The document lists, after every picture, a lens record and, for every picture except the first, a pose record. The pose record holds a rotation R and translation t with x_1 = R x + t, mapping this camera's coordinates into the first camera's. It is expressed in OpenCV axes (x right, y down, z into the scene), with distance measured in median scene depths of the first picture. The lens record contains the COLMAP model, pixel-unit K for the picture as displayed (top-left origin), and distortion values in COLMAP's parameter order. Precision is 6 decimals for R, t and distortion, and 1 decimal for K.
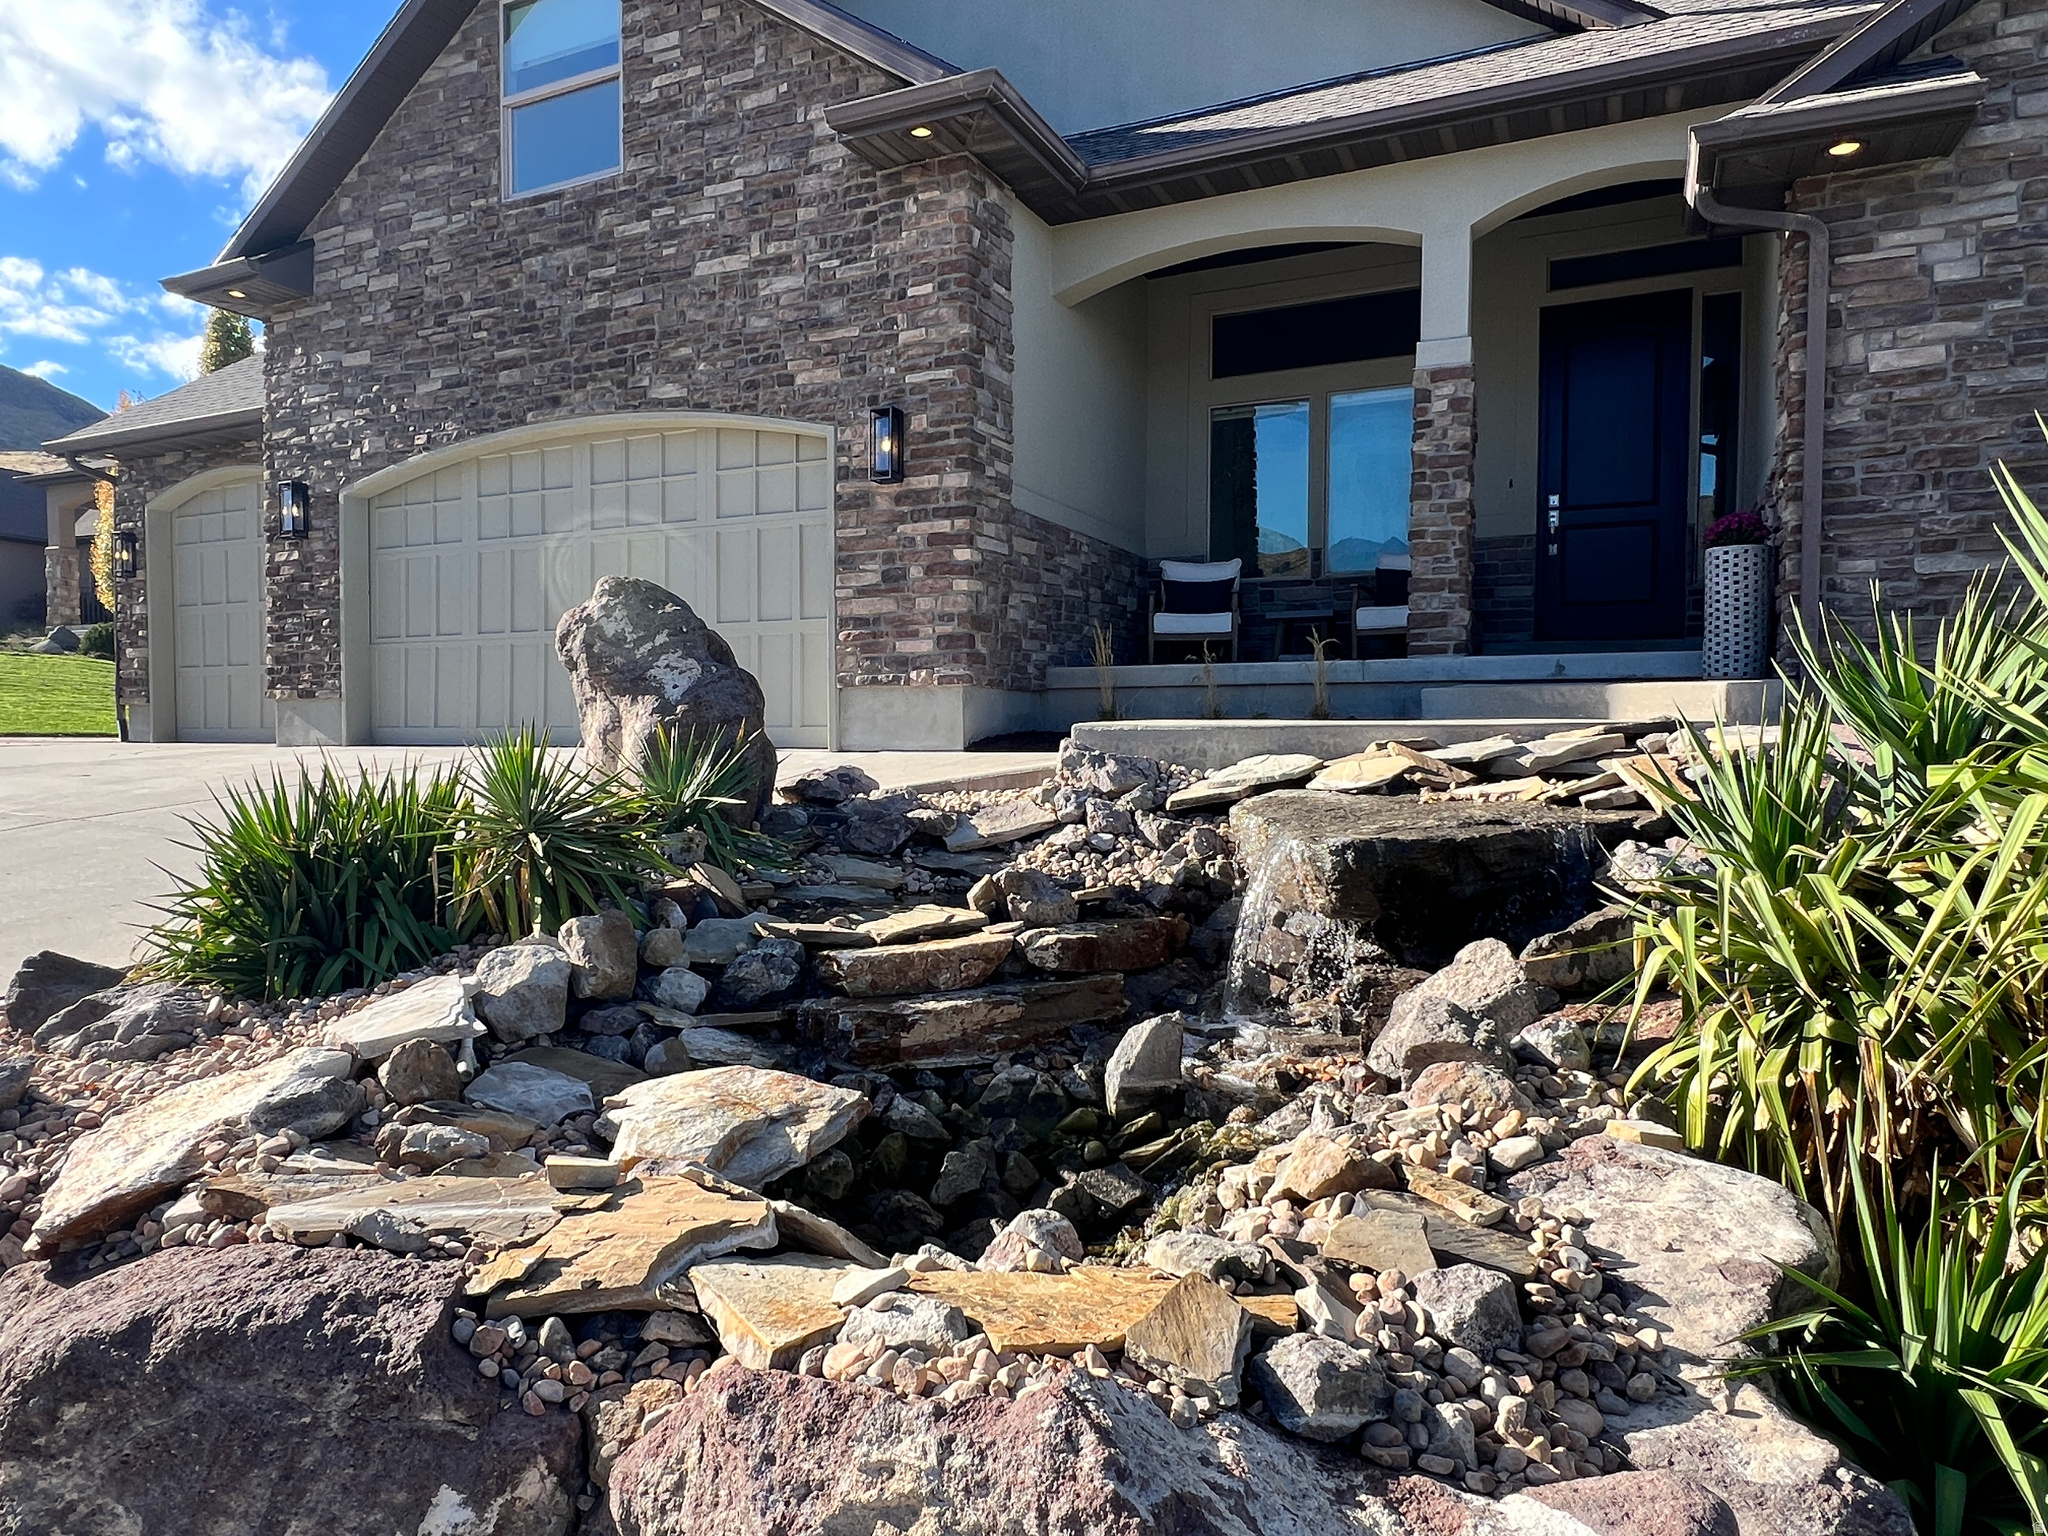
lens RADIAL K [[1292.5, 0, 1014.8], [0, 1292.5, 771.1], [0, 0, 1]] dist [0.001593, -0.003233]
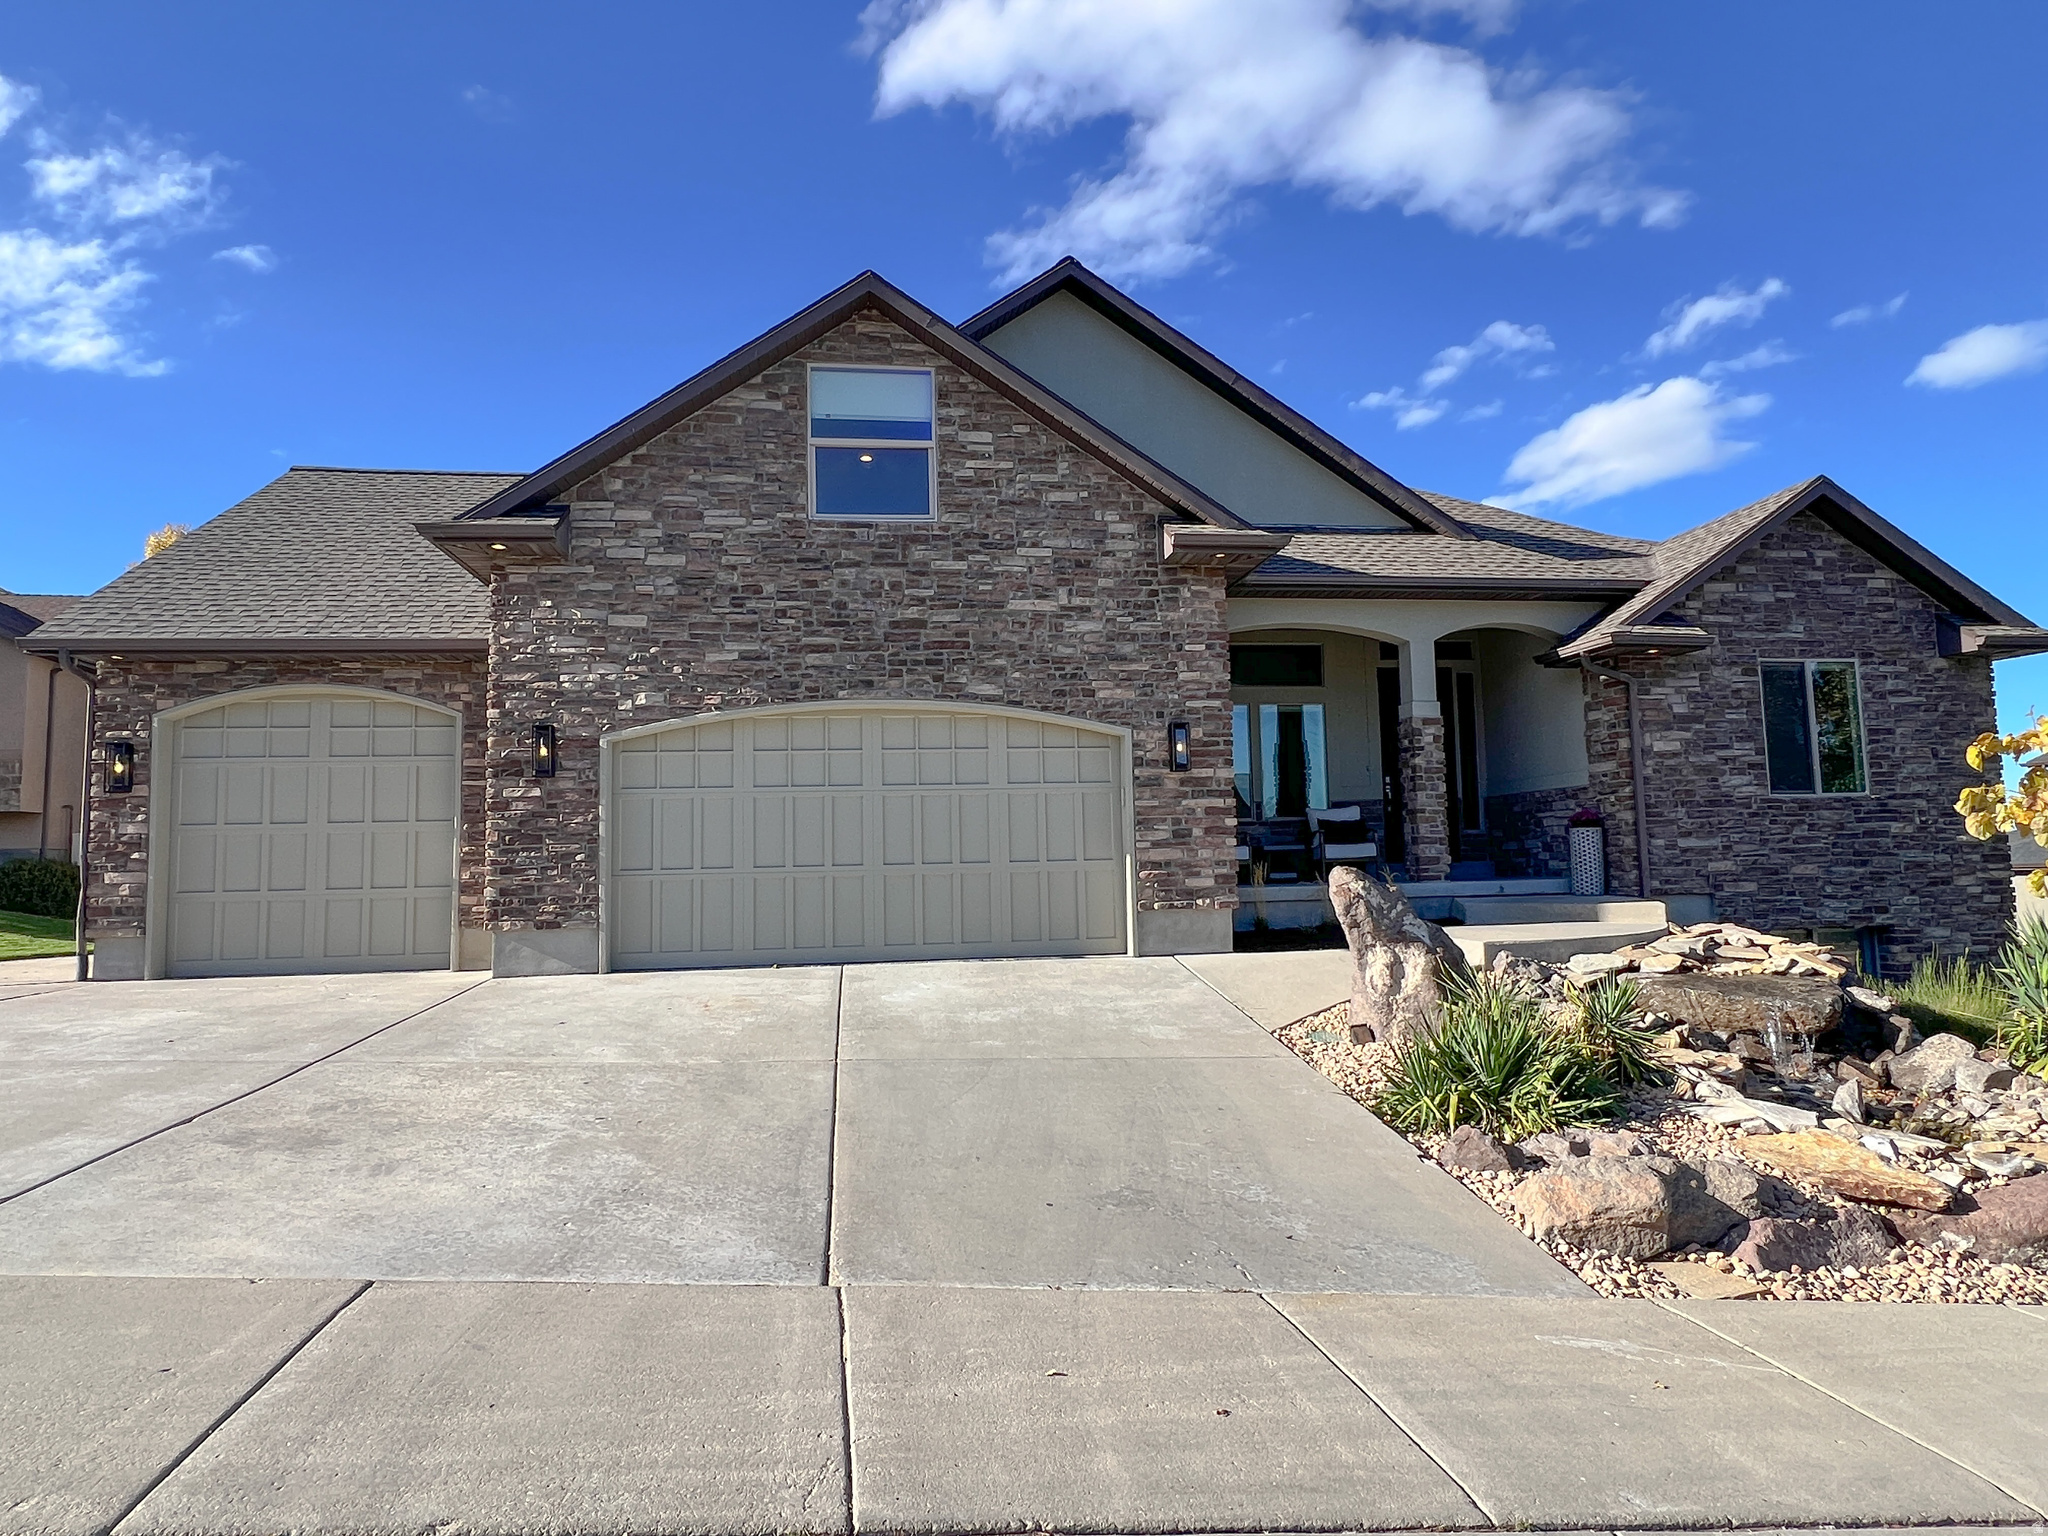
lens RADIAL K [[1143.8, 0, 1020.6], [0, 1143.8, 773.6], [0, 0, 1]] dist [-0.000315, -0.001069]
pose [[0.835772, 0.026507, 0.548436, -0.951822], [0.039113, 0.993422, -0.107620, -0.086022], [-0.547681, 0.111397, 0.829238, 0.015593]]
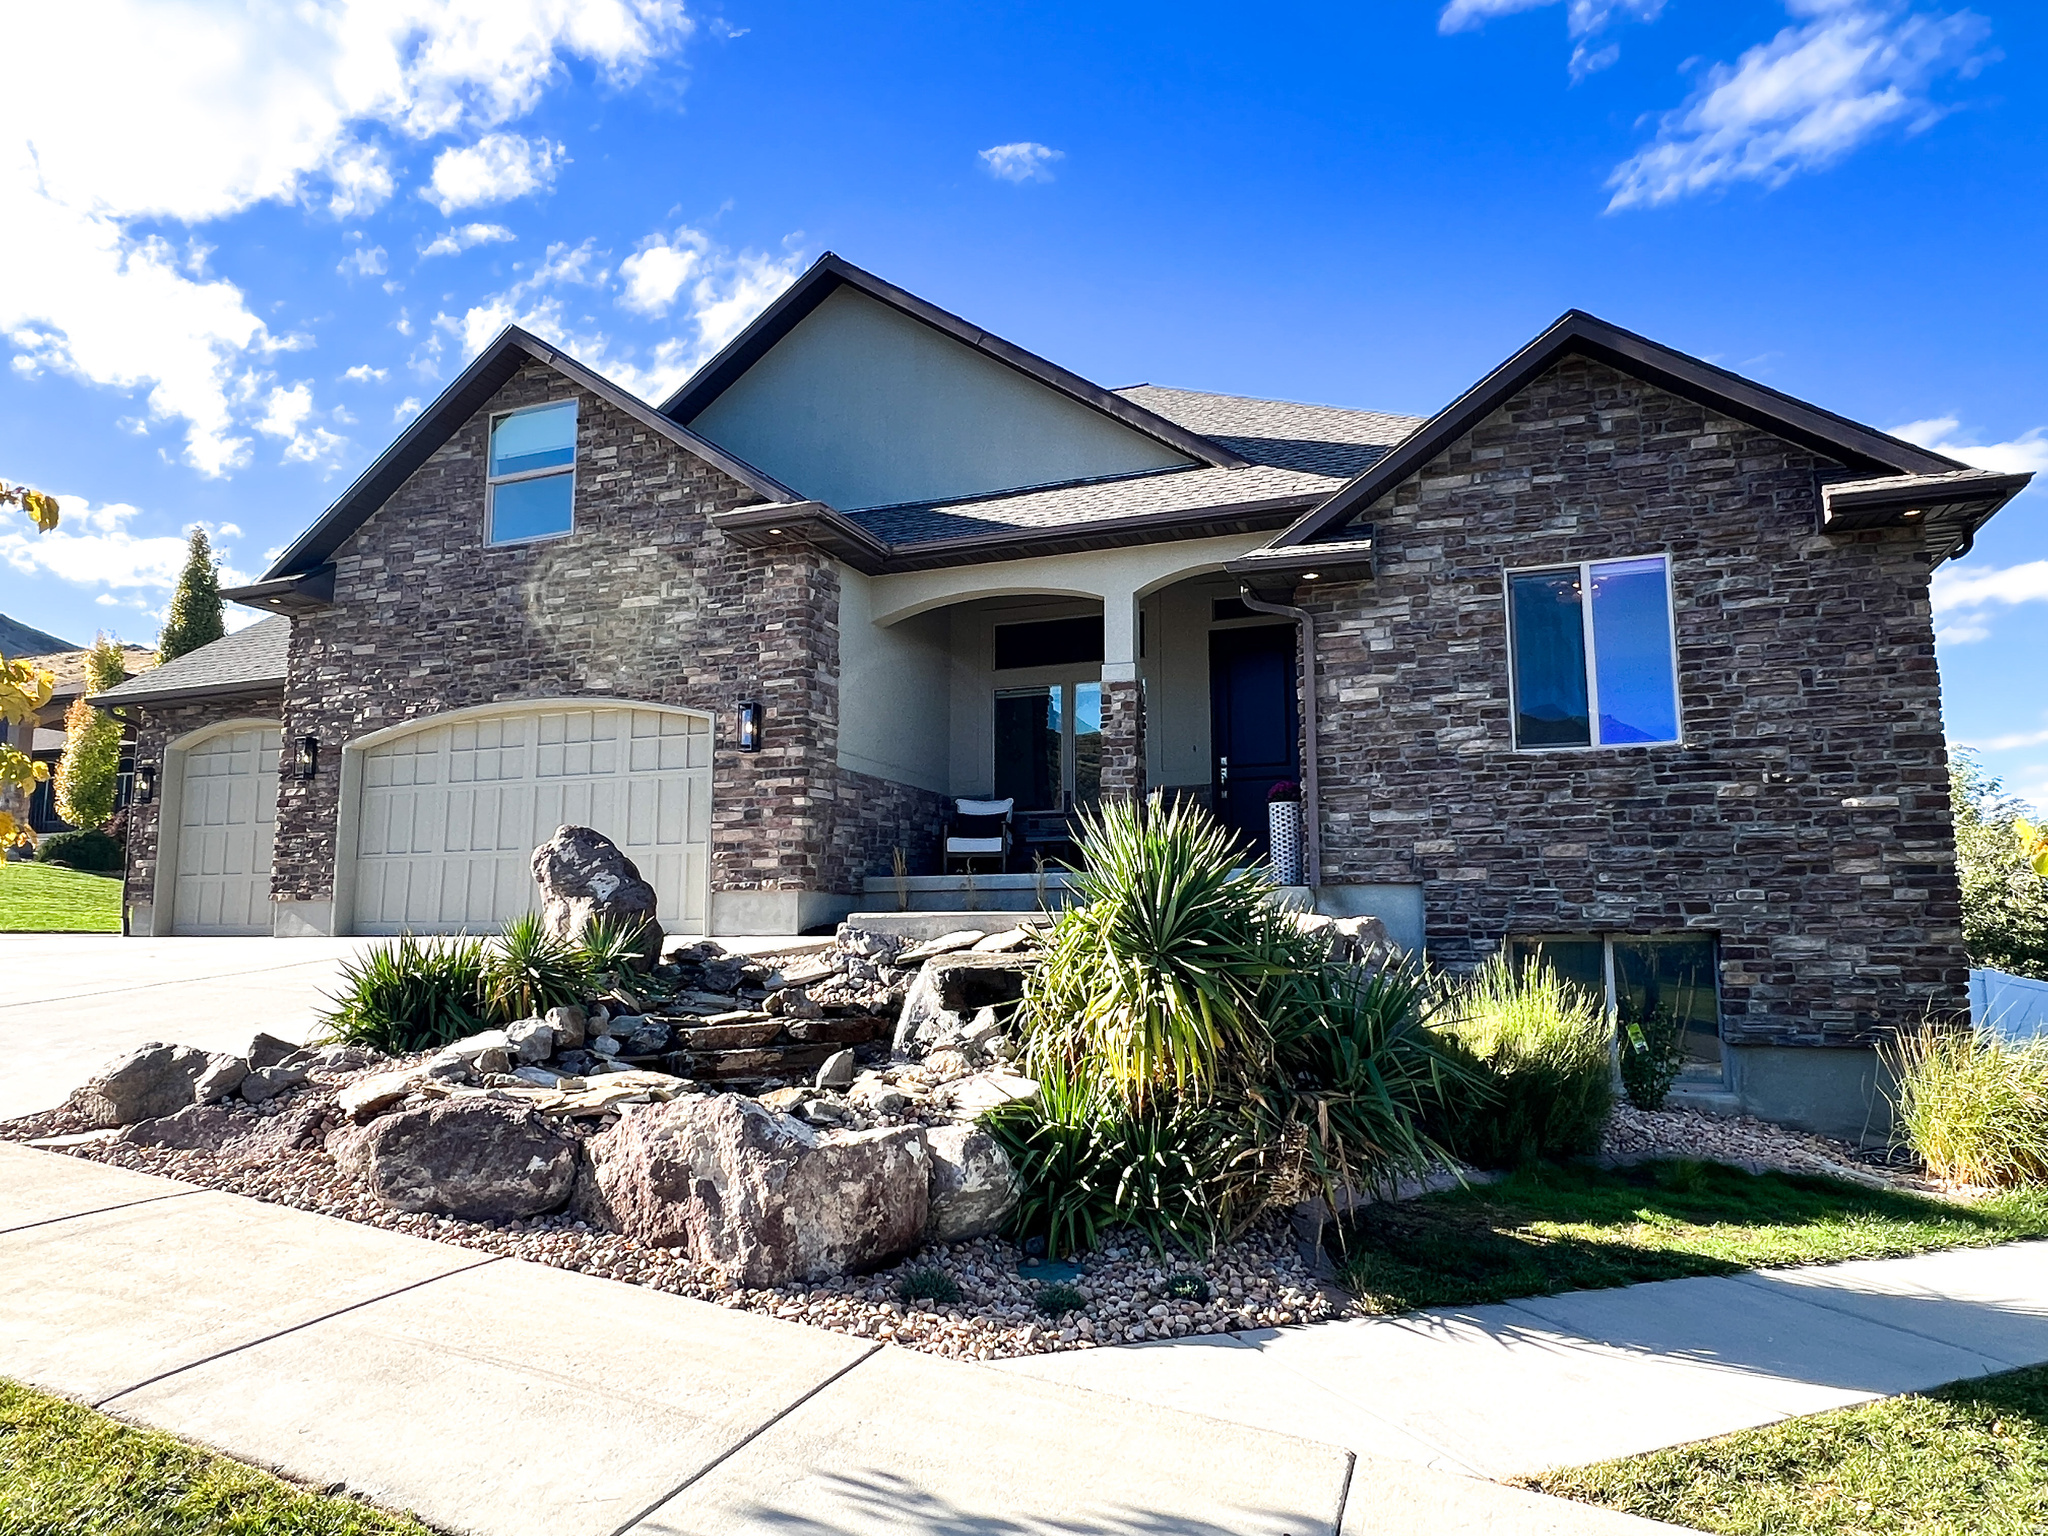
lens RADIAL K [[1292.5, 0, 1015.5], [0, 1292.5, 773.6], [0, 0, 1]] dist [0.001593, -0.003233]
pose [[0.997368, 0.005689, 0.072283, 0.096397], [0.005488, 0.988134, -0.153495, 0.028283], [-0.072299, 0.153488, 0.985502, -0.462750]]
